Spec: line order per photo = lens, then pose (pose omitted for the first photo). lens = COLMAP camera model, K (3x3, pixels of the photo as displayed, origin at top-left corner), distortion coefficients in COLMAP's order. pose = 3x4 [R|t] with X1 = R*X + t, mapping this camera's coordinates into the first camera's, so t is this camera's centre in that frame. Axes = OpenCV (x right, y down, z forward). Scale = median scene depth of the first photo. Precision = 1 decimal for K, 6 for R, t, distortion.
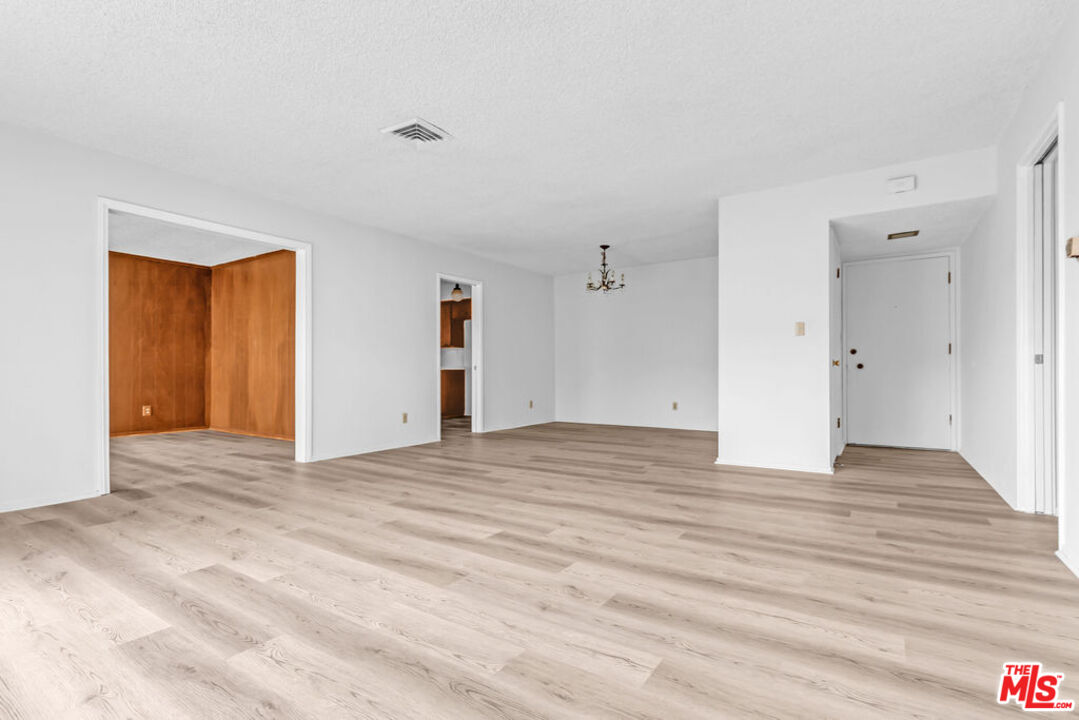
lens RADIAL K [[509.2, 0, 540.3], [0, 509.2, 368.2], [0, 0, 1]] dist [-0.000265, 0.000376]
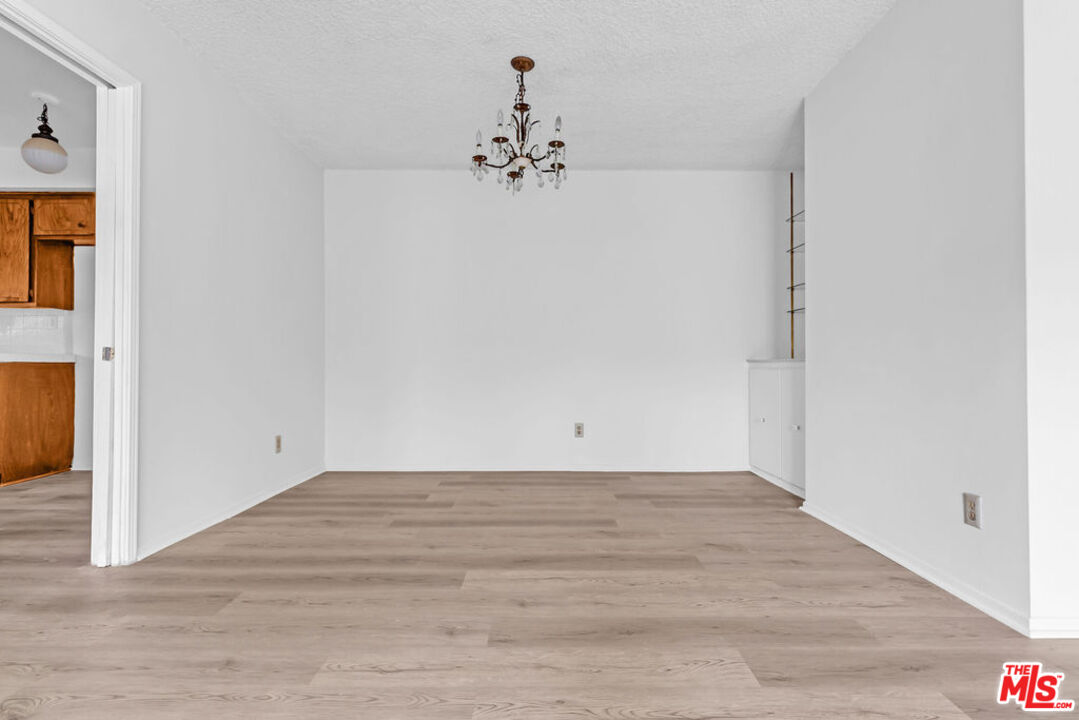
lens RADIAL K [[499.9, 0, 538.6], [0, 499.9, 358.1], [0, 0, 1]] dist [-0.000547, 0.000227]
pose [[0.832533, 0.012804, 0.553827, -0.198927], [-0.006946, 0.999896, -0.012676, 0.009495], [-0.553932, 0.006706, 0.832535, 1.532668]]
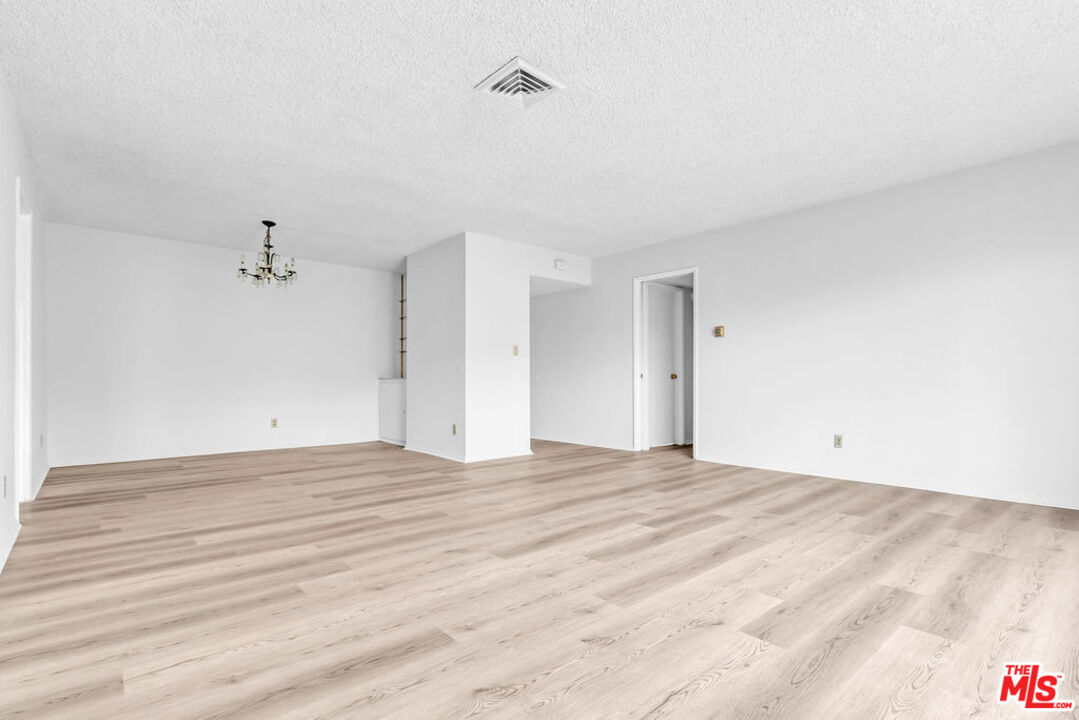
lens RADIAL K [[513.2, 0, 540.1], [0, 513.2, 374.0], [0, 0, 1]] dist [0.000247, -0.000126]
pose [[0.263693, 0.016594, 0.964464, -1.219687], [-0.003833, 0.999862, -0.016155, 0.010682], [-0.964599, 0.000563, 0.263720, 0.905676]]
